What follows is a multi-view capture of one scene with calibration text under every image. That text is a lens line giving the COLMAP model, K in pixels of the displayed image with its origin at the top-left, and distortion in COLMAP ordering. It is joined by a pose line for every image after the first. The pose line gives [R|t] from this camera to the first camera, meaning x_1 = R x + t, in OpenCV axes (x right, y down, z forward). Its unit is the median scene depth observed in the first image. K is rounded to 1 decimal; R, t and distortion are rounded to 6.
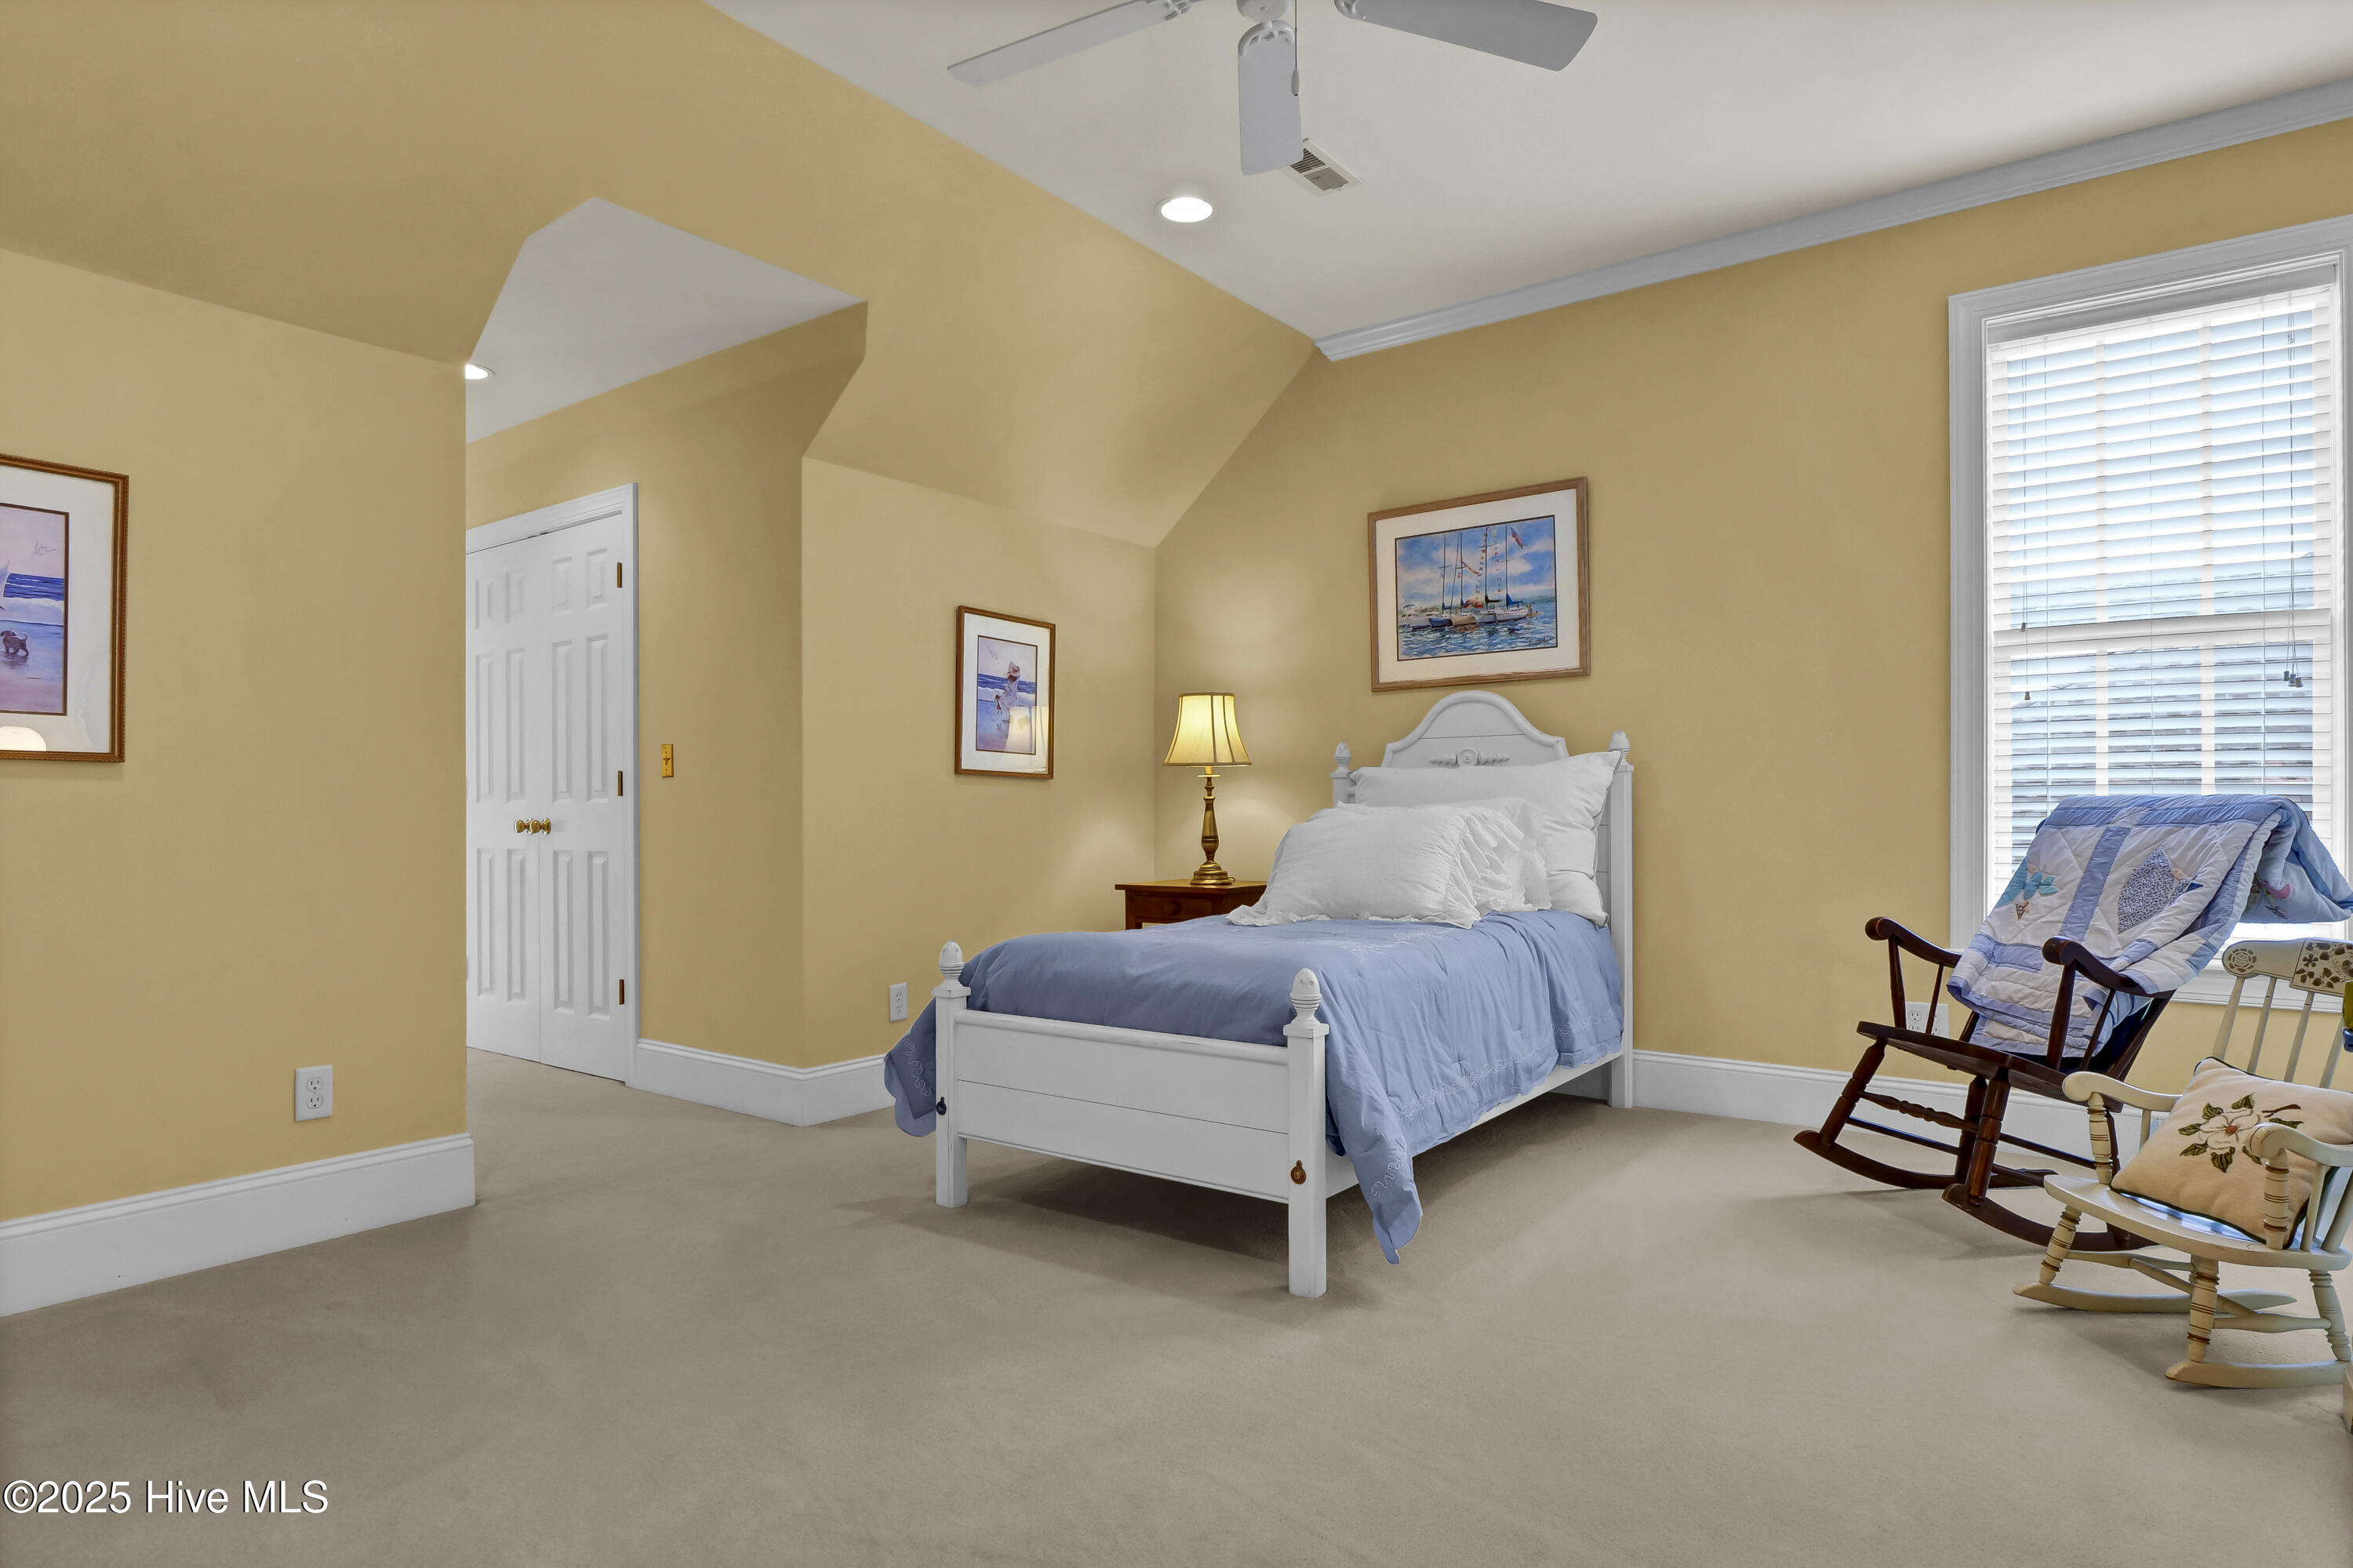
lens RADIAL K [[1263.2, 0, 1173.1], [0, 1263.2, 789.1], [0, 0, 1]] dist [-0.012822, -0.000819]
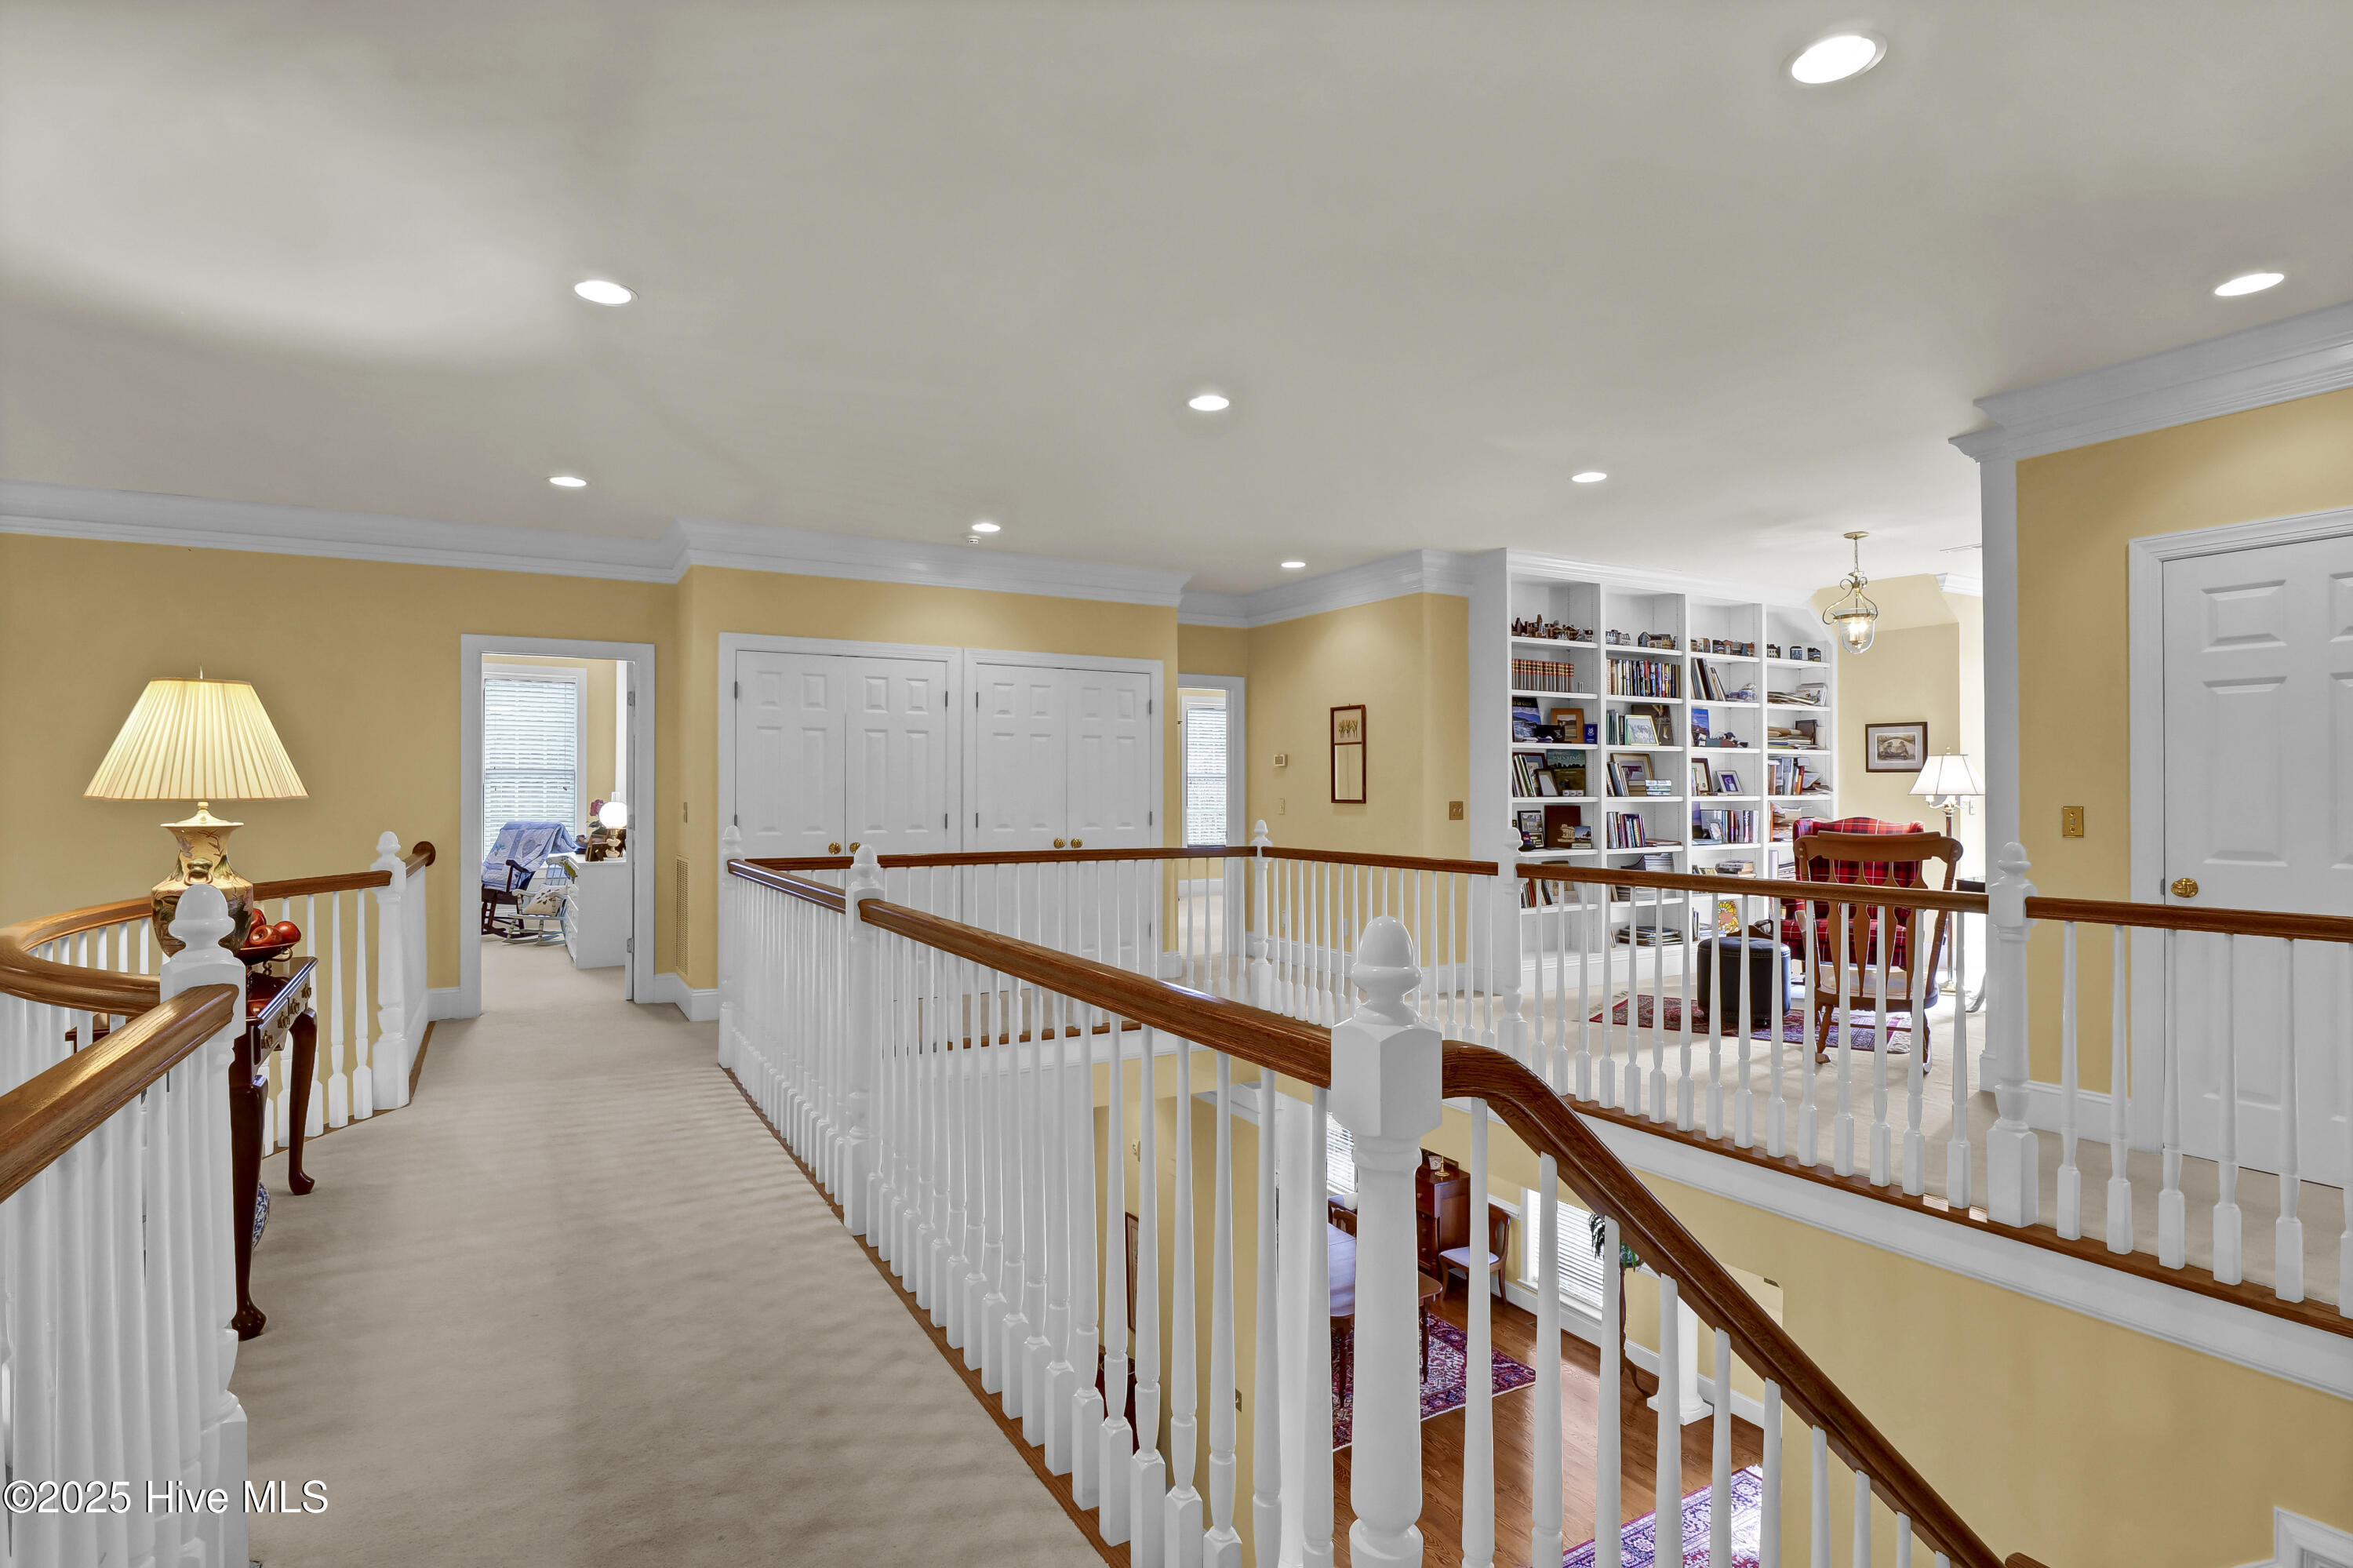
lens RADIAL K [[1172.6, 0, 1180.3], [0, 1172.6, 780.2], [0, 0, 1]] dist [-0.014510, -0.000870]
pose [[0.368683, 0.012098, 0.929476, -1.860826], [-0.005992, 0.999925, -0.010638, -0.098878], [-0.929536, -0.001647, 0.368728, -2.229566]]
